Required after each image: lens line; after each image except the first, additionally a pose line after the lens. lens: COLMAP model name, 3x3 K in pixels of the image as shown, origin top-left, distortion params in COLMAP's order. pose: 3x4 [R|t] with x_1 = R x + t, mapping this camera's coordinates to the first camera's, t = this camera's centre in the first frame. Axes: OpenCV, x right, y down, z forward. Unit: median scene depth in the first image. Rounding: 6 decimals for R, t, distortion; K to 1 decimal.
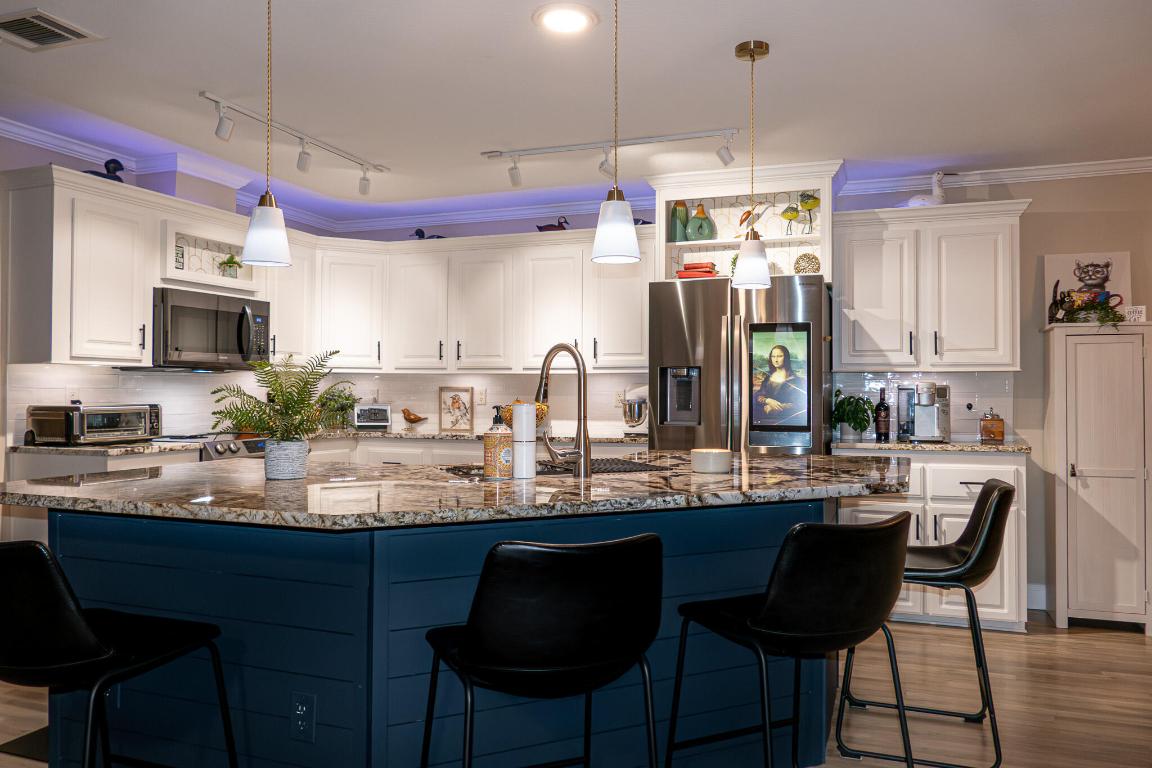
lens RADIAL K [[841.1, 0, 576.0], [0, 841.1, 384.0], [0, 0, 1]] dist [-0.004806, -0.000775]
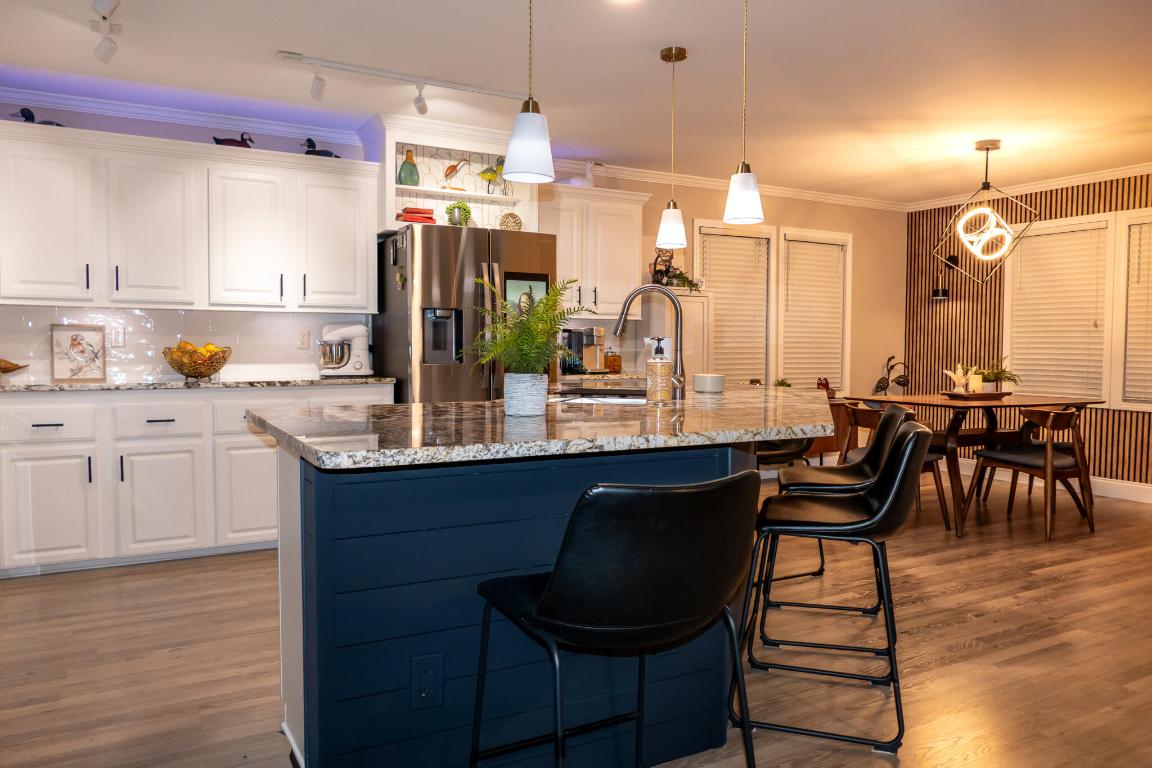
lens RADIAL K [[821.3, 0, 576.0], [0, 821.3, 384.0], [0, 0, 1]] dist [-0.013605, 0.000335]
pose [[0.646938, -0.035753, 0.761704, -0.517523], [-0.010471, 0.998390, 0.055756, 0.014166], [-0.762471, -0.044047, 0.645522, 0.195897]]
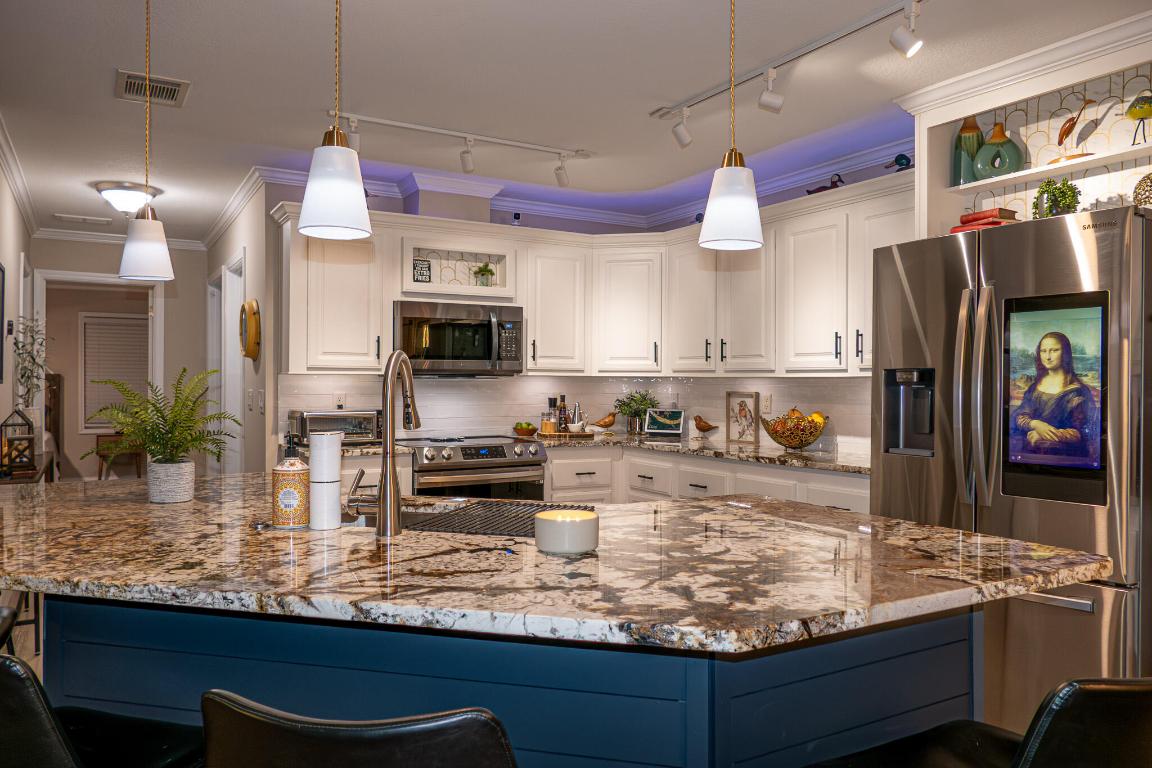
lens RADIAL K [[821.3, 0, 576.0], [0, 821.3, 384.0], [0, 0, 1]] dist [-0.013605, 0.000335]
pose [[0.776929, 0.000345, -0.629588, 0.310359], [0.004171, 0.999975, 0.005695, -0.012259], [0.629574, -0.007051, 0.776908, 0.297703]]
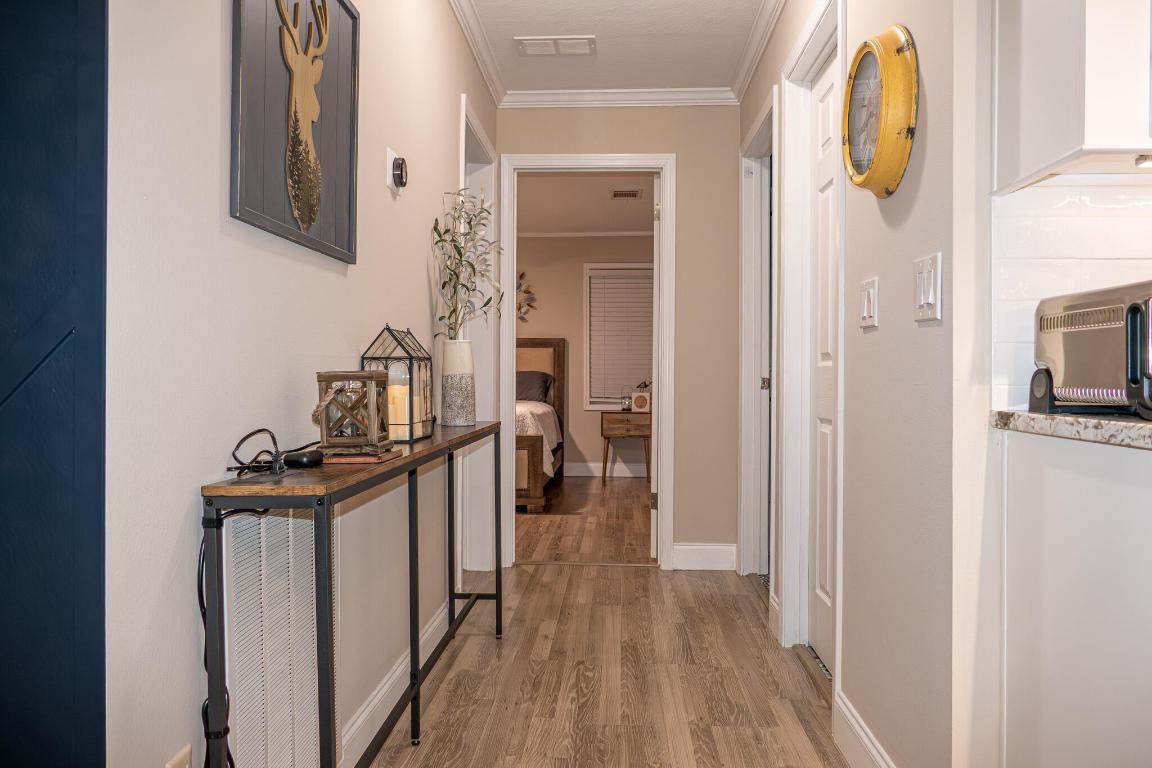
lens RADIAL K [[833.5, 0, 573.3], [0, 833.5, 381.0], [0, 0, 1]] dist [-0.033343, 0.030349]
pose [[0.294577, 0.006109, -0.955608, -0.308640], [0.005534, 0.999952, 0.008098, 0.046402], [0.955612, -0.007674, 0.294529, 0.578899]]
